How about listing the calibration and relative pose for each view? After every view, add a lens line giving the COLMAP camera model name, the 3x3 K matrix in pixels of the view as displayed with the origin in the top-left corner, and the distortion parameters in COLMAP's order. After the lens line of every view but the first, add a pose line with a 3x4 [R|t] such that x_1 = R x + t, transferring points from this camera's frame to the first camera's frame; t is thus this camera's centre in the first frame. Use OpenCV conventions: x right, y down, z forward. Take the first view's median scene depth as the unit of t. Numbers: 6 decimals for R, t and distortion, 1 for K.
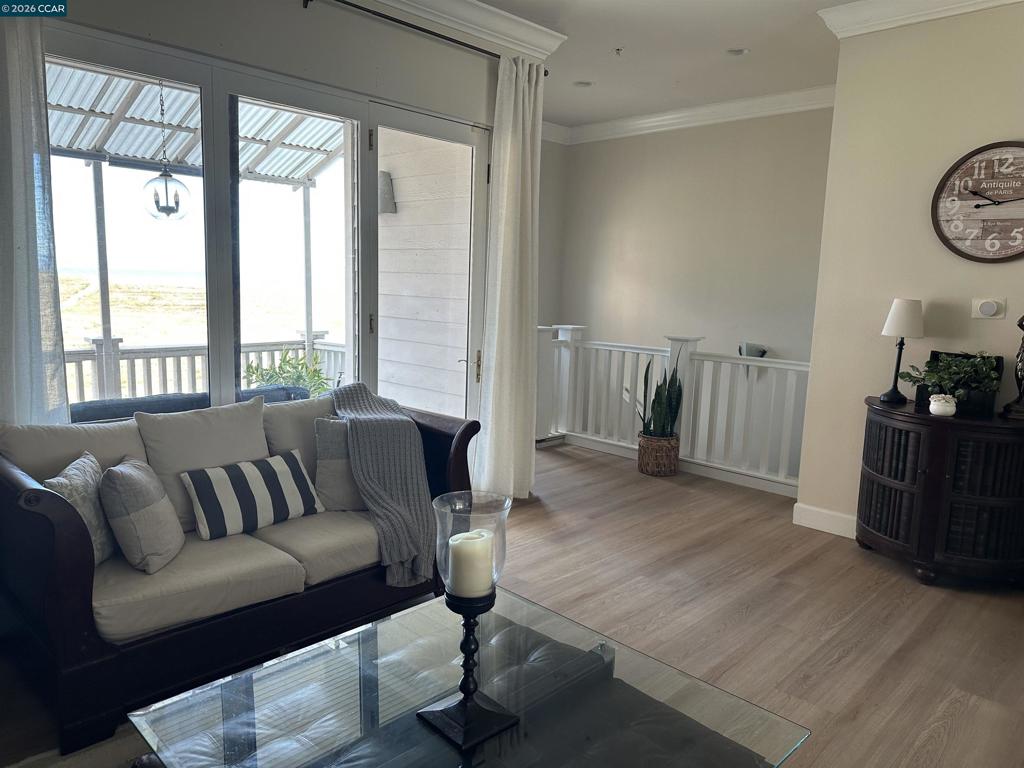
lens RADIAL K [[712.4, 0, 520.0], [0, 712.4, 391.5], [0, 0, 1]] dist [0.080330, -0.092308]
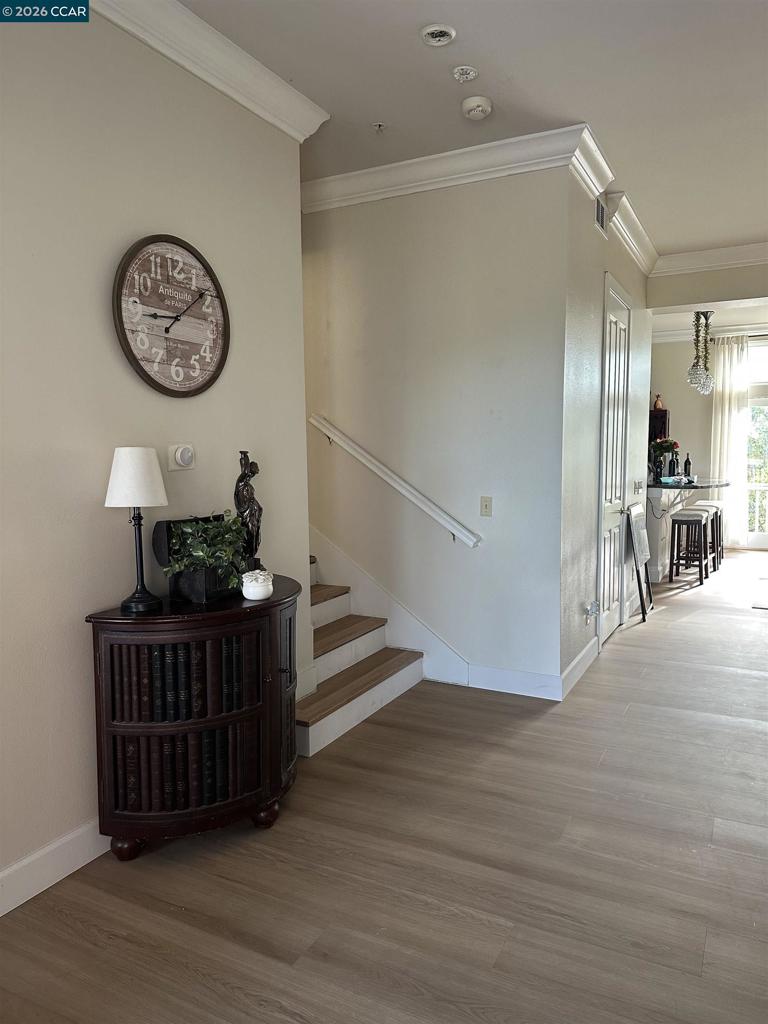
lens RADIAL K [[712.4, 0, 381.7], [0, 712.4, 512.9], [0, 0, 1]] dist [0.080330, -0.092308]
pose [[-0.269772, -0.113274, 0.956239, -0.140238], [0.147937, 0.976392, 0.157397, -0.142752], [-0.951492, 0.183924, -0.246646, 0.987474]]
